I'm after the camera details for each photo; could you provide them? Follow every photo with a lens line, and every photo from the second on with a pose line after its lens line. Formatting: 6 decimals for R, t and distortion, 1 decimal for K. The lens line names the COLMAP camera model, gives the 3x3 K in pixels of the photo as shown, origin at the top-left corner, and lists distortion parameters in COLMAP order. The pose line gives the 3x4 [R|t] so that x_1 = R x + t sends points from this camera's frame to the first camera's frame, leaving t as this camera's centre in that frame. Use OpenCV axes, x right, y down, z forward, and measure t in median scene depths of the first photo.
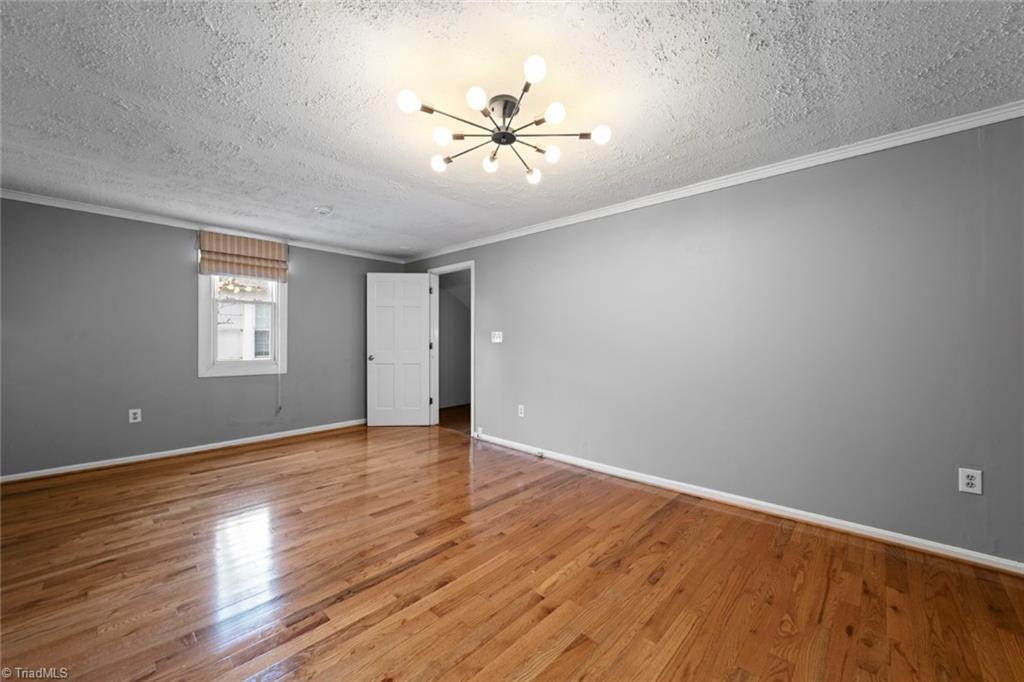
lens RADIAL K [[389.7, 0, 521.6], [0, 389.7, 340.6], [0, 0, 1]] dist [-0.003765, -0.000798]
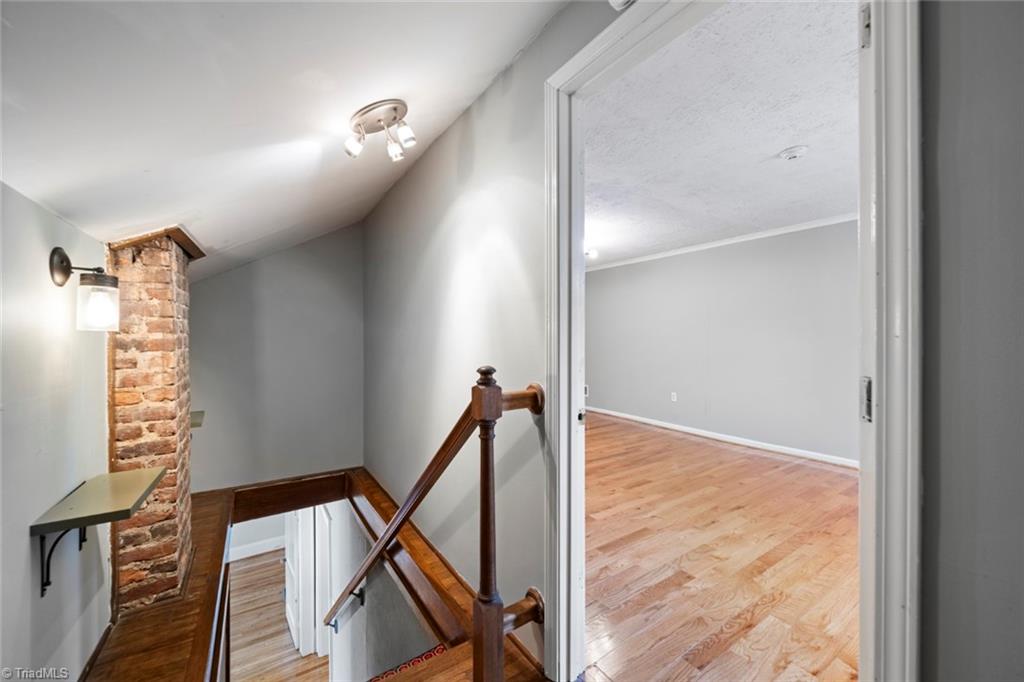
lens RADIAL K [[389.7, 0, 521.6], [0, 389.7, 340.6], [0, 0, 1]] dist [-0.003765, -0.000798]
pose [[-0.973447, -0.002606, 0.228900, -0.250371], [-0.000550, 0.999959, 0.009042, -0.018426], [-0.228914, 0.008676, -0.973408, 2.195362]]
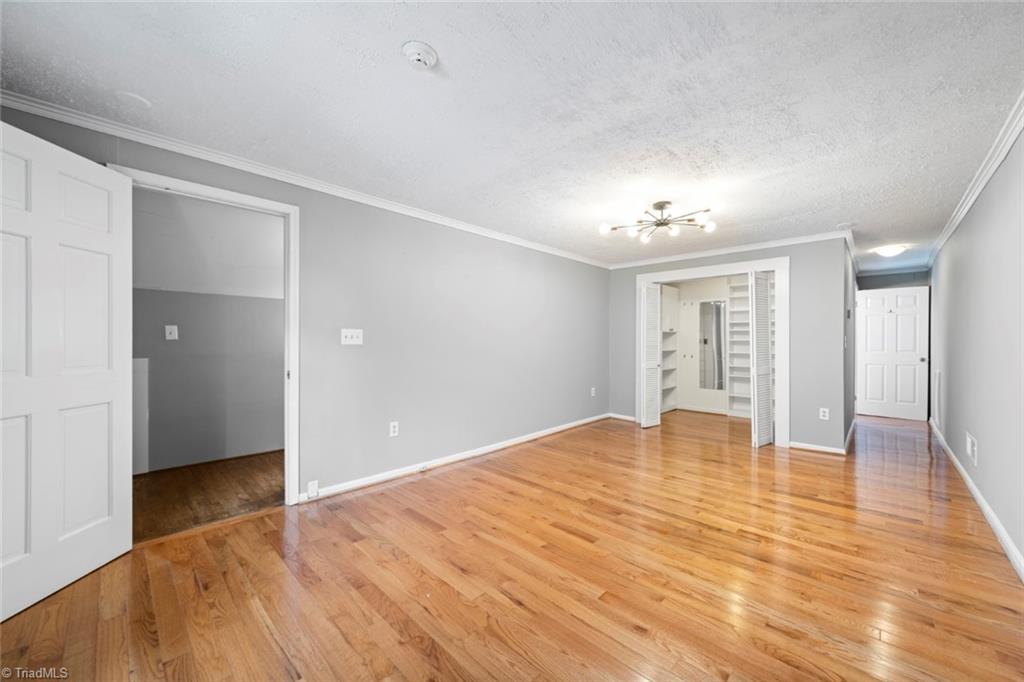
lens RADIAL K [[389.7, 0, 521.6], [0, 389.7, 340.6], [0, 0, 1]] dist [-0.003765, -0.000798]
pose [[0.008786, -0.002785, 0.999958, -1.196093], [-0.003647, 0.999989, 0.002817, -0.007799], [-0.999955, -0.003671, 0.008776, 1.091395]]
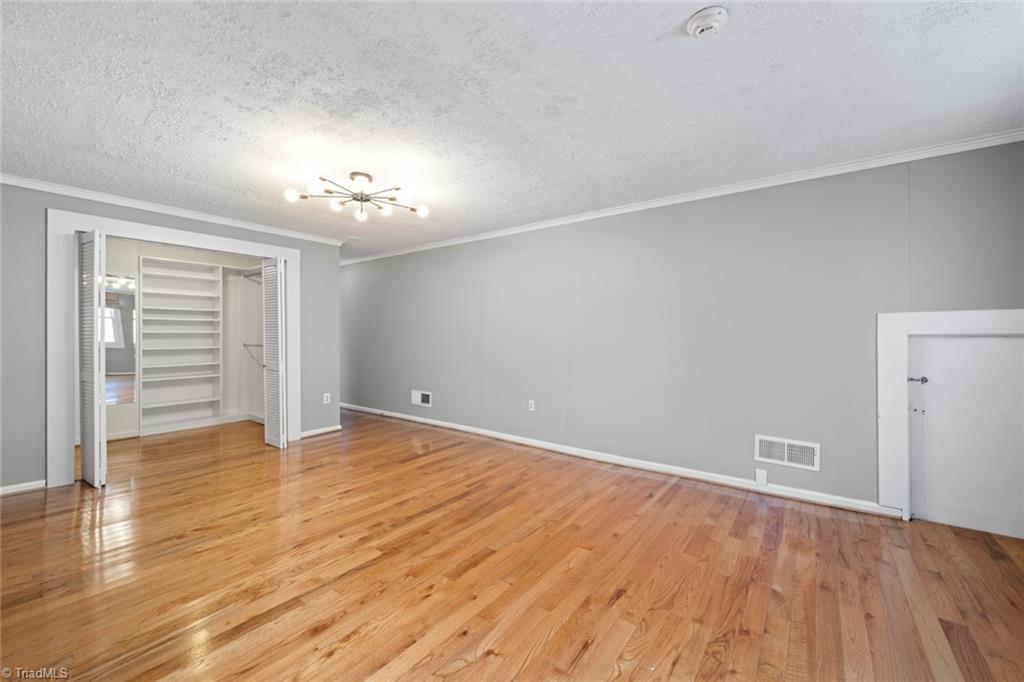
lens RADIAL K [[391.3, 0, 523.9], [0, 391.3, 333.7], [0, 0, 1]] dist [-0.001314, -0.000215]
pose [[-0.993924, -0.006185, -0.109896, -0.335783], [-0.006089, 0.999981, -0.001208, -0.009567], [0.109901, -0.000532, -0.993942, 1.727159]]
